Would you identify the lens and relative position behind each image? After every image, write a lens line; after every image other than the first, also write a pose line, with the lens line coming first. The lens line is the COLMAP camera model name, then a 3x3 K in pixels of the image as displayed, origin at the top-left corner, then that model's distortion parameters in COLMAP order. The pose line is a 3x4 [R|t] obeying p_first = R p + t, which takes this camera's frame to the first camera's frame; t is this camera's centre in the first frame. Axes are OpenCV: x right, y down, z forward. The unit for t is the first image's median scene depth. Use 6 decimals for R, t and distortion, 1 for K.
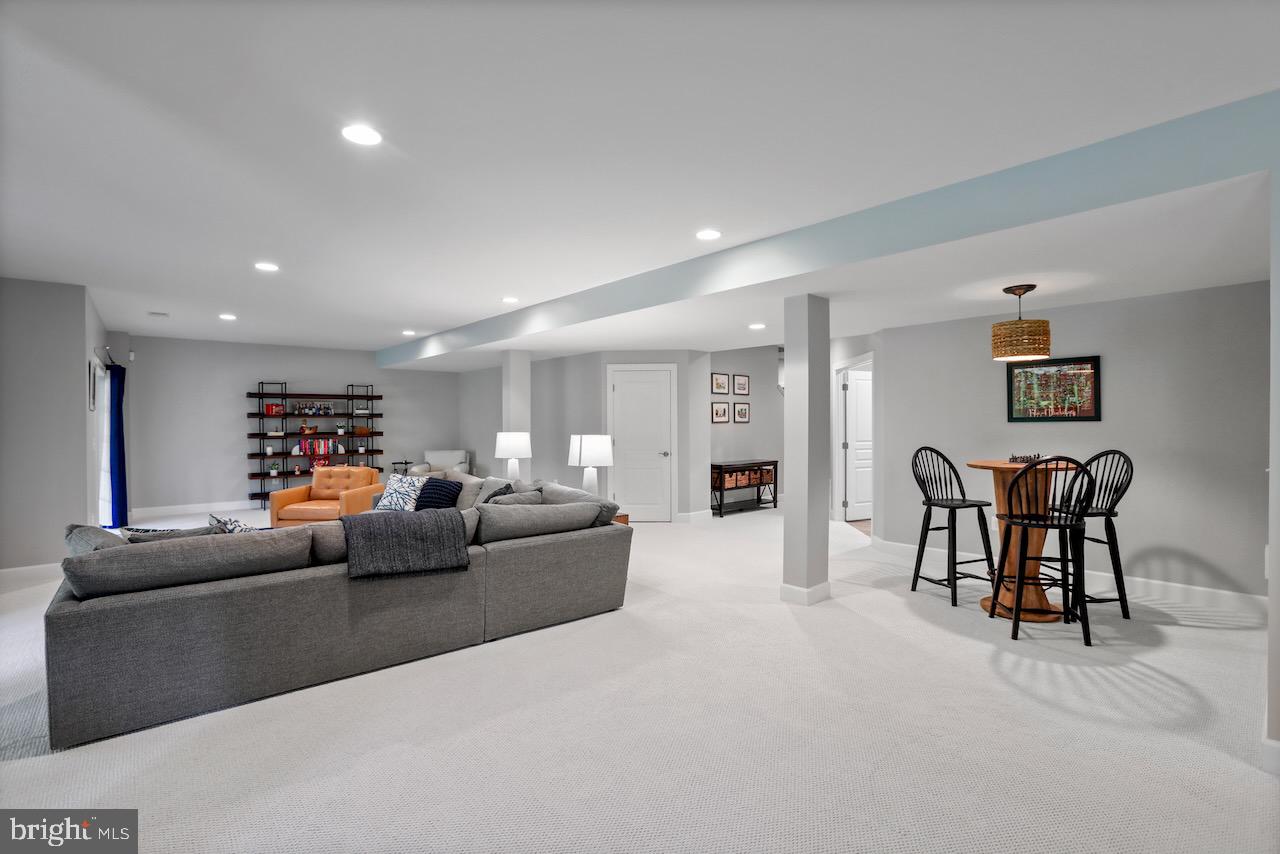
lens RADIAL K [[588.0, 0, 640.0], [0, 588.0, 427.0], [0, 0, 1]] dist [-0.094124, 0.038895]
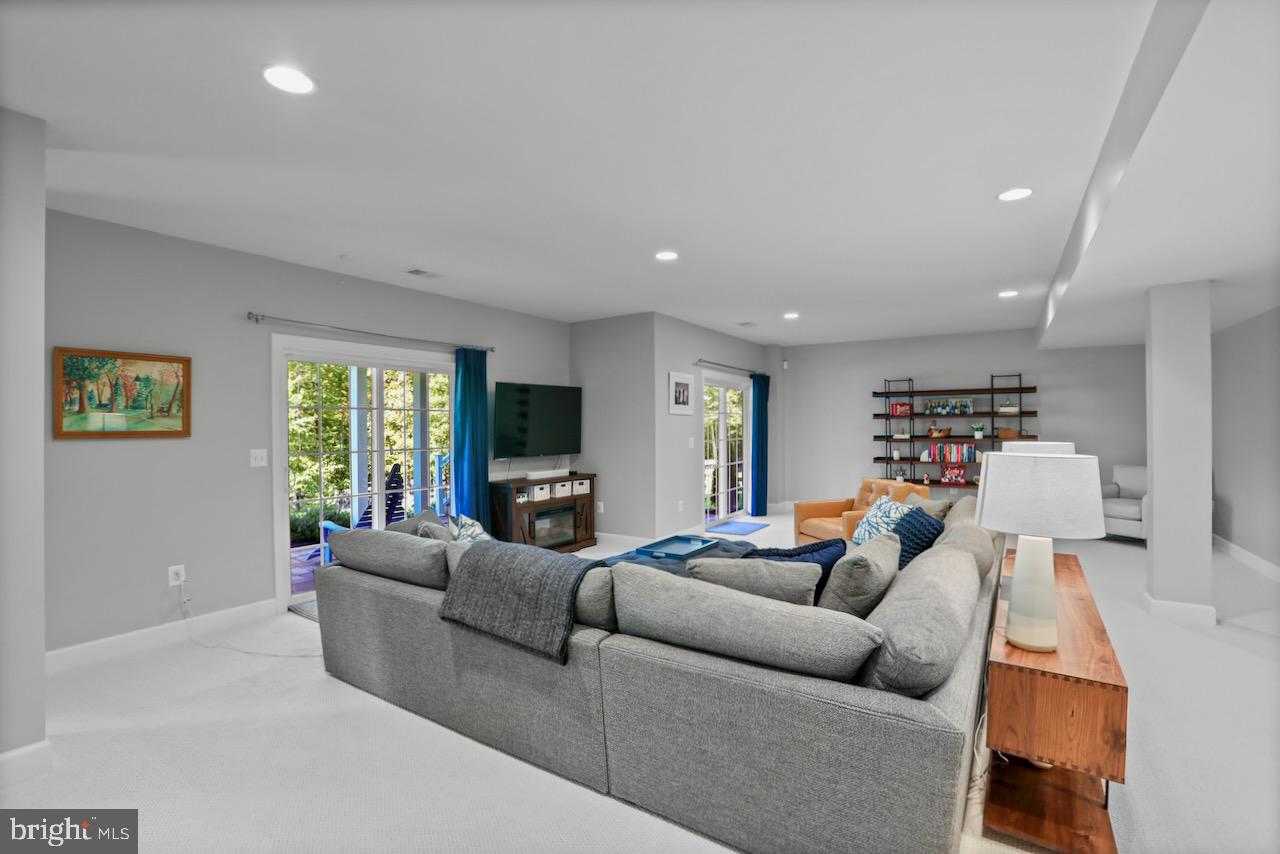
lens RADIAL K [[588.0, 0, 640.0], [0, 588.0, 427.0], [0, 0, 1]] dist [-0.094124, 0.038895]
pose [[0.274534, 0.001592, -0.961576, 0.120195], [-0.003005, 0.999995, 0.000798, -0.002321], [0.961573, 0.002671, 0.274538, 0.347773]]
